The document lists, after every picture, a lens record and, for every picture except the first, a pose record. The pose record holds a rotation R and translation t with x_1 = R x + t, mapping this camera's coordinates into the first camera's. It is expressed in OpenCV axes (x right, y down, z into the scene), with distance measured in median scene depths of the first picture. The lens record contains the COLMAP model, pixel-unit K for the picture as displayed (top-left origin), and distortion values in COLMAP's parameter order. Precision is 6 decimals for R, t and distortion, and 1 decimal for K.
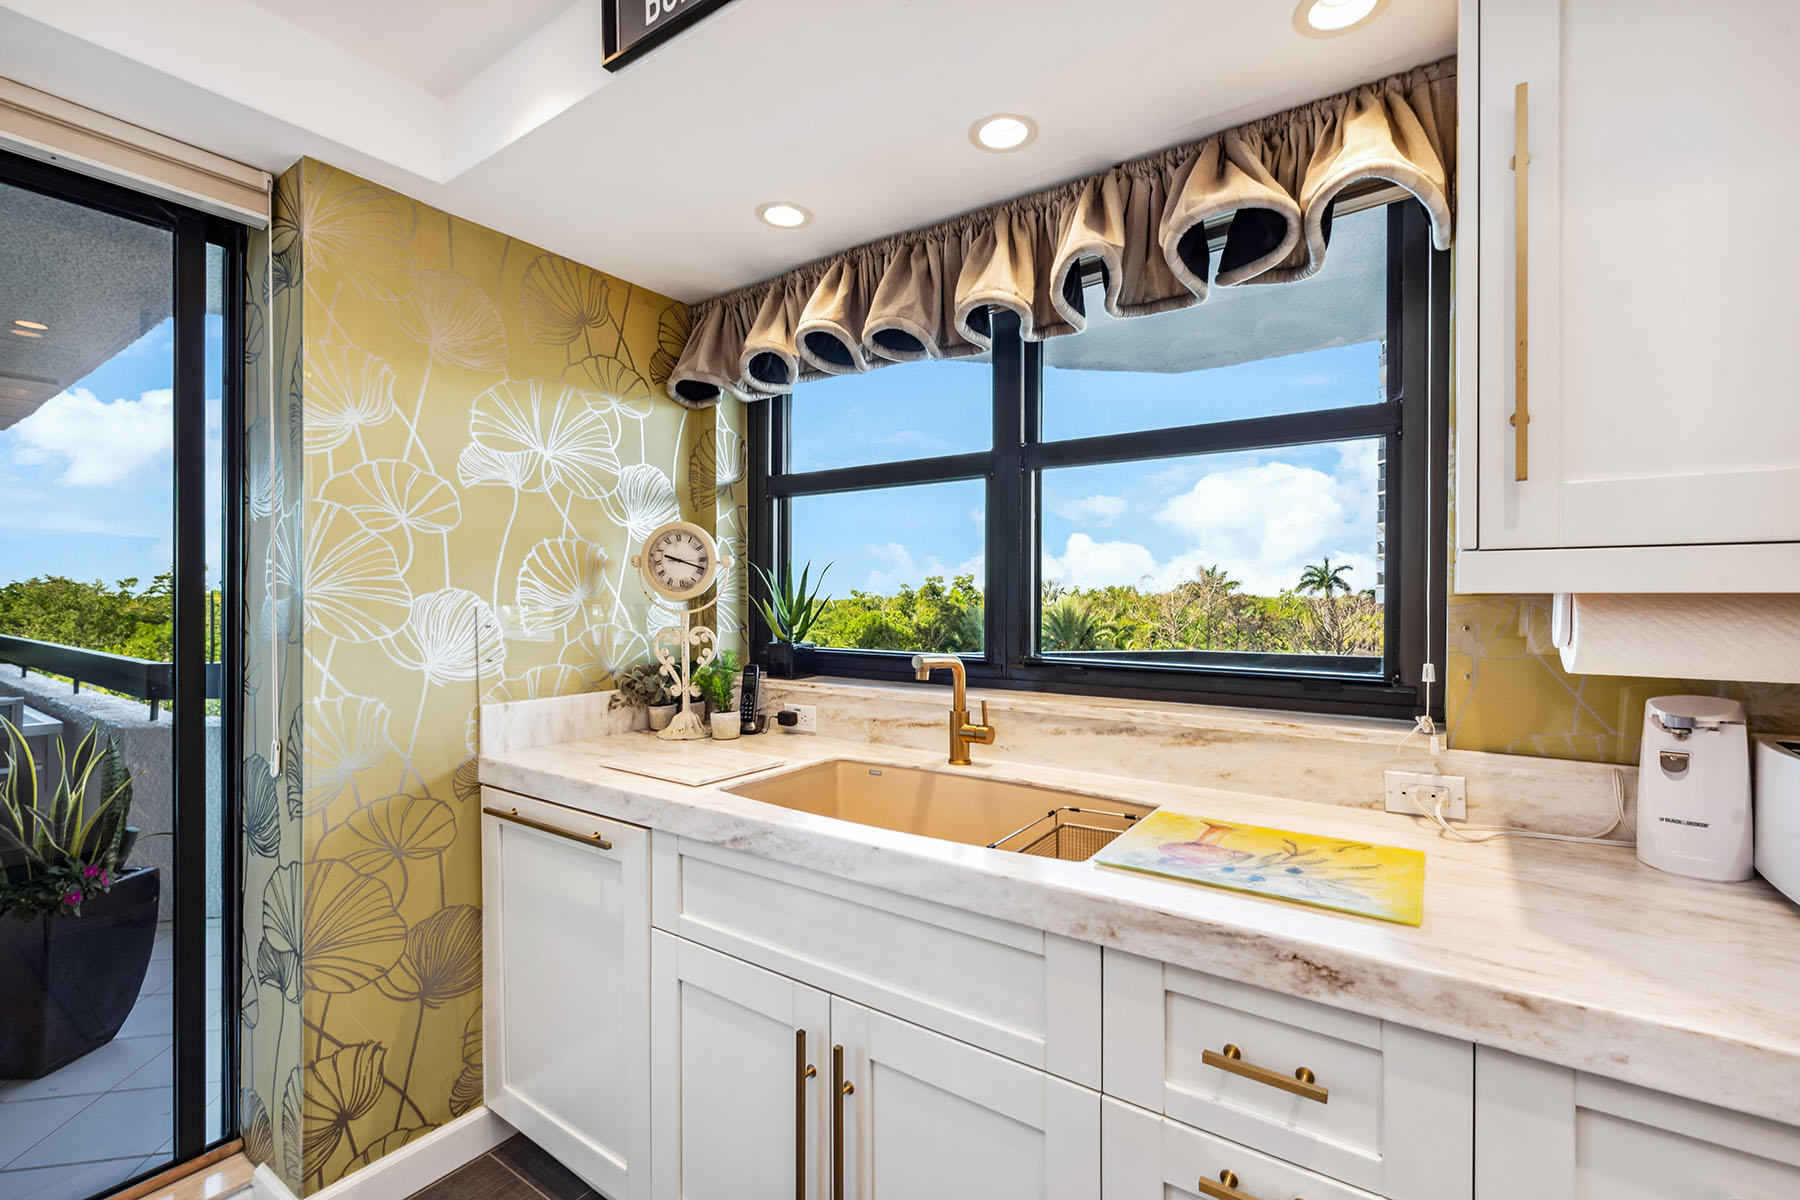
lens RADIAL K [[789.2, 0, 897.7], [0, 789.2, 602.1], [0, 0, 1]] dist [-0.001957, 0.000044]
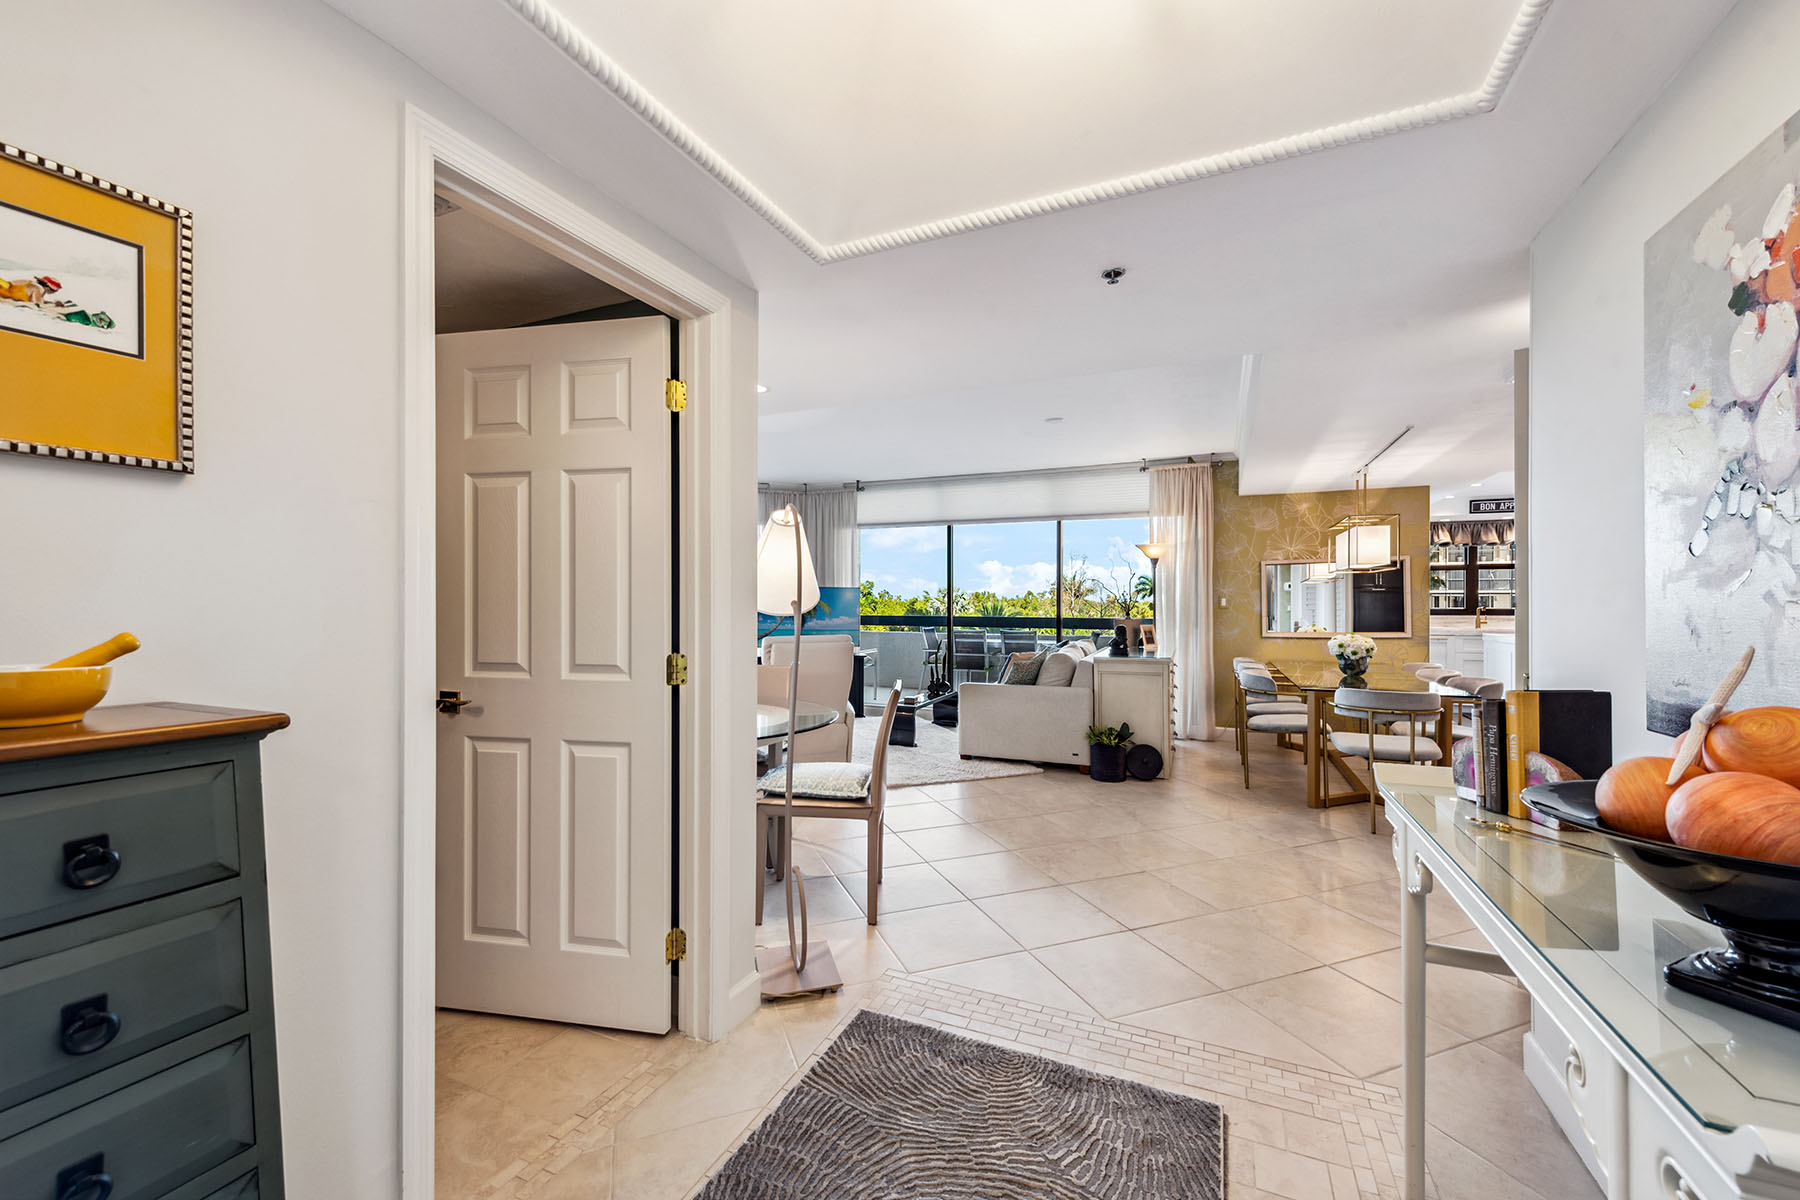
lens RADIAL K [[705.3, 0, 903.6], [0, 705.3, 602.2], [0, 0, 1]] dist [0.000819, 0.000041]
pose [[0.985060, 0.002969, 0.172187, -3.964463], [-0.002070, 0.999983, -0.005396, 0.060382], [-0.172200, 0.004959, 0.985049, -2.601170]]
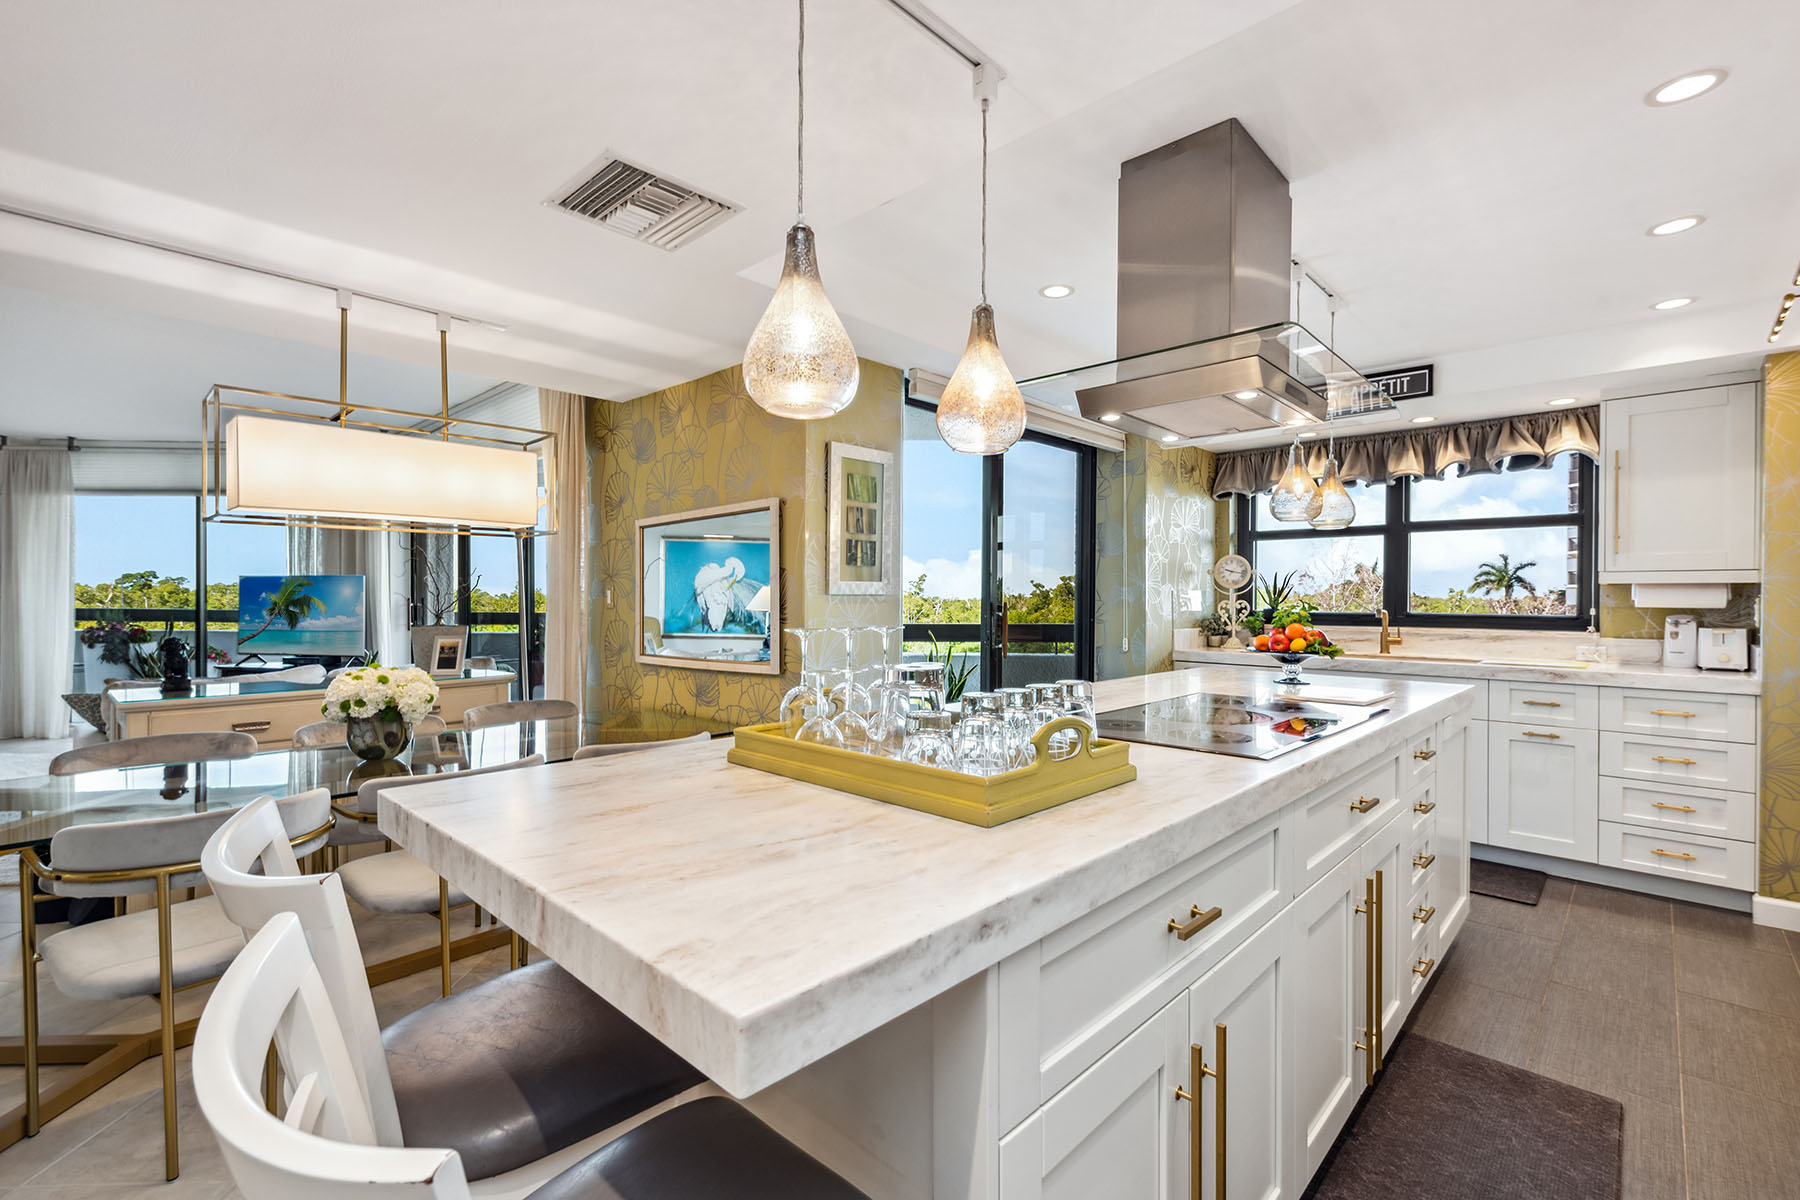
lens RADIAL K [[789.2, 0, 897.5], [0, 789.2, 603.4], [0, 0, 1]] dist [-0.001957, 0.000044]
pose [[0.987466, 0.003507, -0.157794, -0.946830], [-0.003283, 0.999993, 0.001683, 0.042702], [0.157799, -0.001144, 0.987471, -1.537276]]
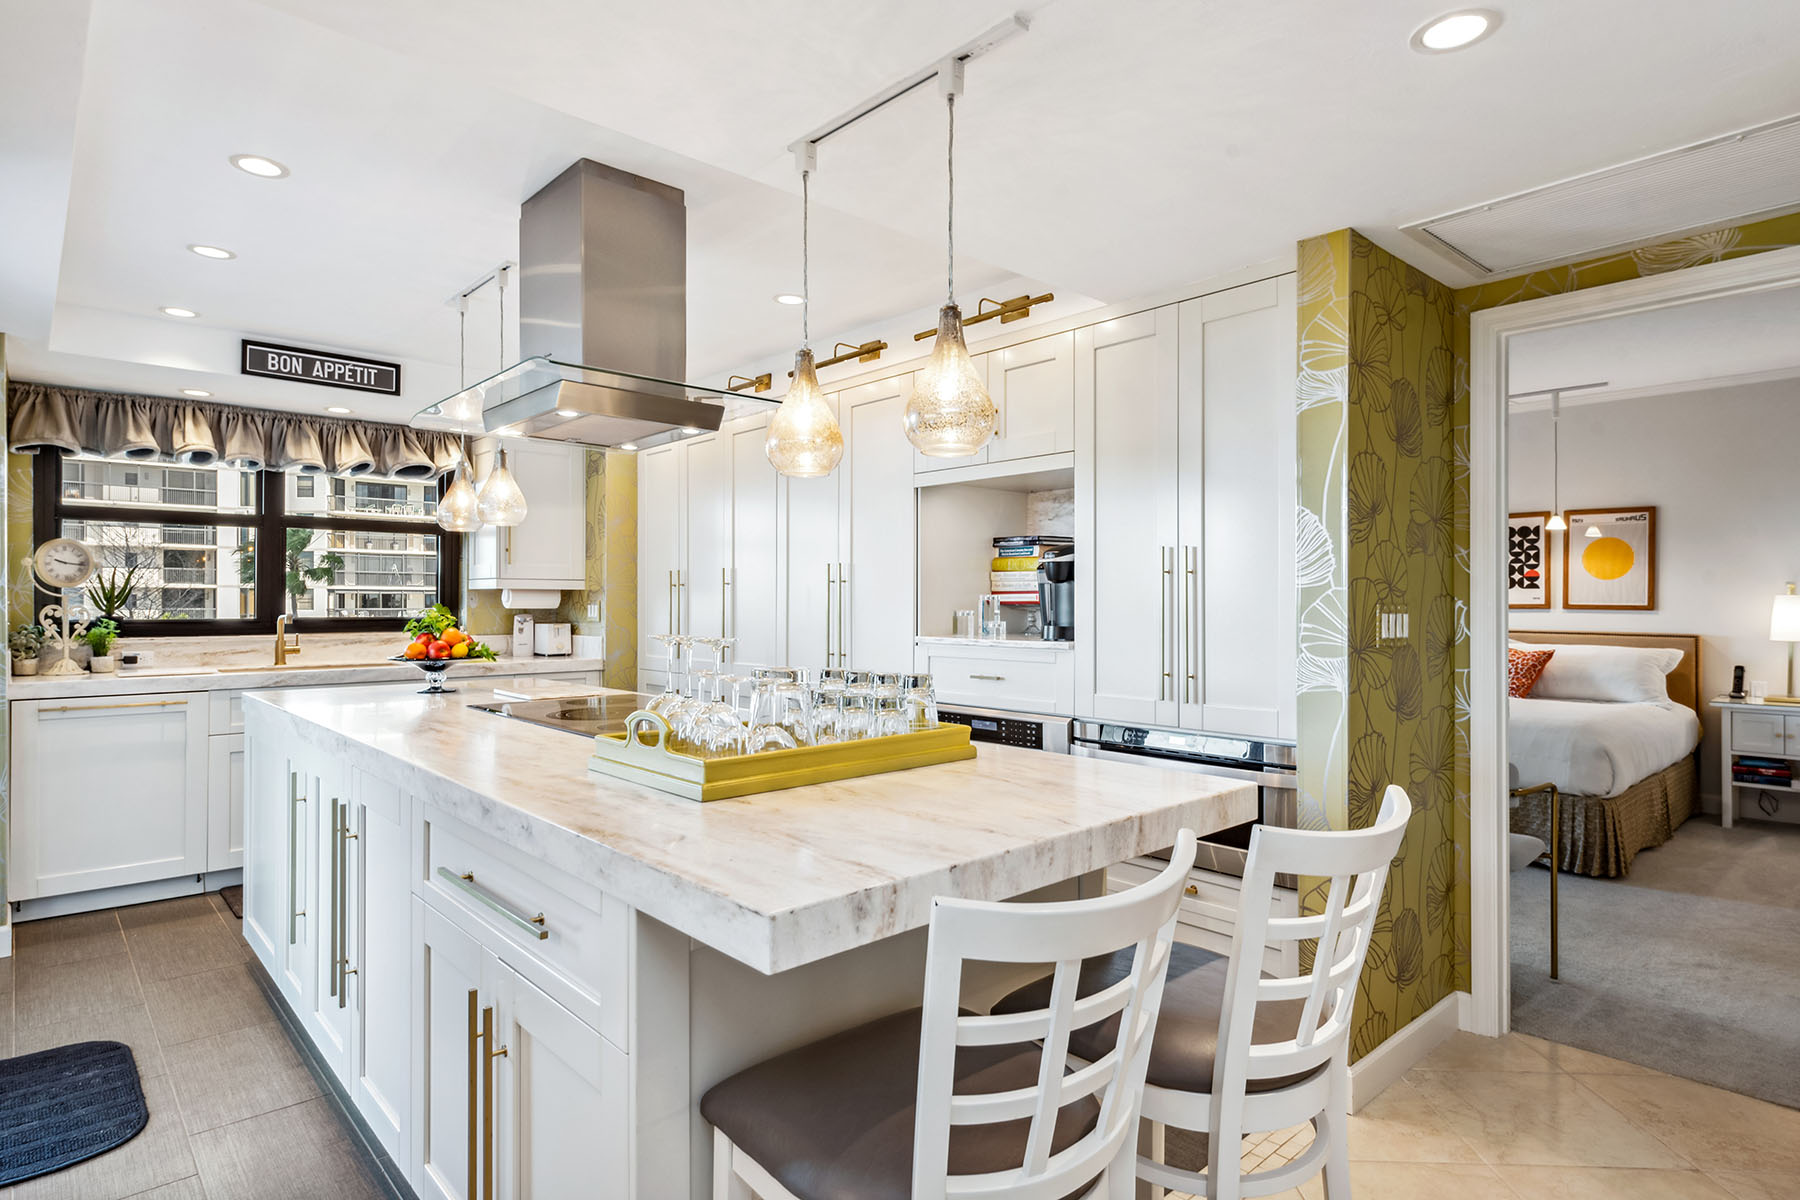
lens RADIAL K [[969.8, 0, 901.6], [0, 969.8, 597.9], [0, 0, 1]] dist [0.001297, 0.000547]
pose [[0.230270, 0.002465, 0.973124, -1.918990], [0.006389, 0.999971, -0.004044, 0.037987], [-0.973106, 0.007148, 0.230248, -1.156501]]
